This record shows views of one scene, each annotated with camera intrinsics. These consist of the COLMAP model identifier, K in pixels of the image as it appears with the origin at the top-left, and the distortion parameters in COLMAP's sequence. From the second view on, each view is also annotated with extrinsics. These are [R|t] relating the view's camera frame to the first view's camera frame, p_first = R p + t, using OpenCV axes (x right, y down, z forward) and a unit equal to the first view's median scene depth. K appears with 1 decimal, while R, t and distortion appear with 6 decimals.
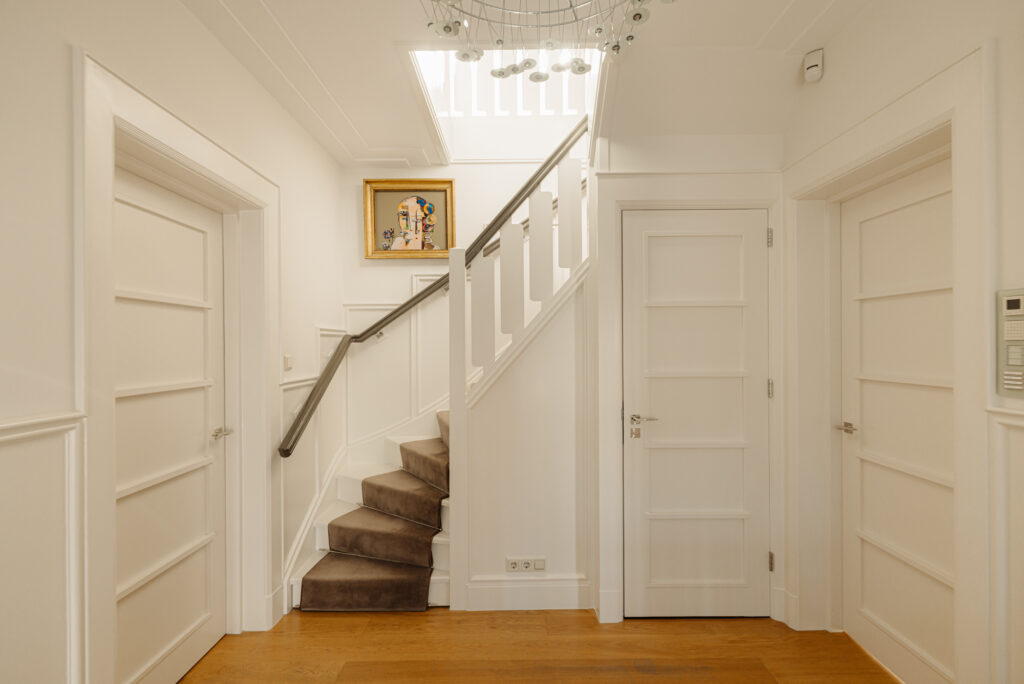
lens RADIAL K [[468.8, 0, 512.0], [0, 468.8, 342.0], [0, 0, 1]] dist [-0.000658, 0.000073]
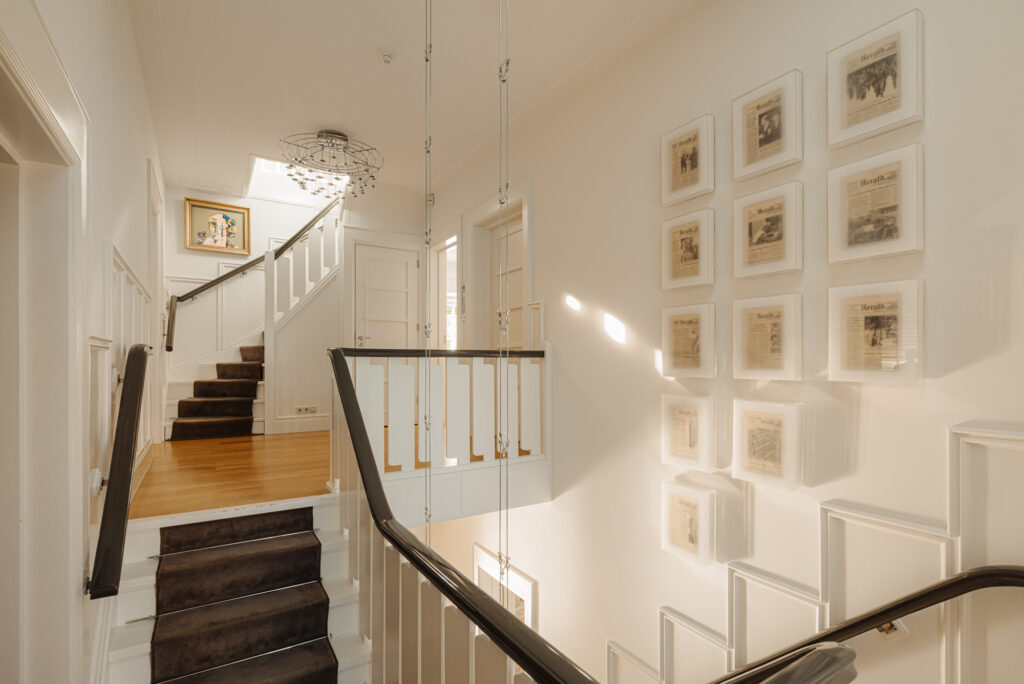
lens RADIAL K [[487.1, 0, 512.4], [0, 487.1, 363.9], [0, 0, 1]] dist [0.000998, 0.000420]
pose [[0.846419, 0.008433, 0.532451, -0.250079], [-0.008016, 0.999963, -0.003094, 0.199828], [-0.532458, -0.001649, 0.846455, -0.938273]]
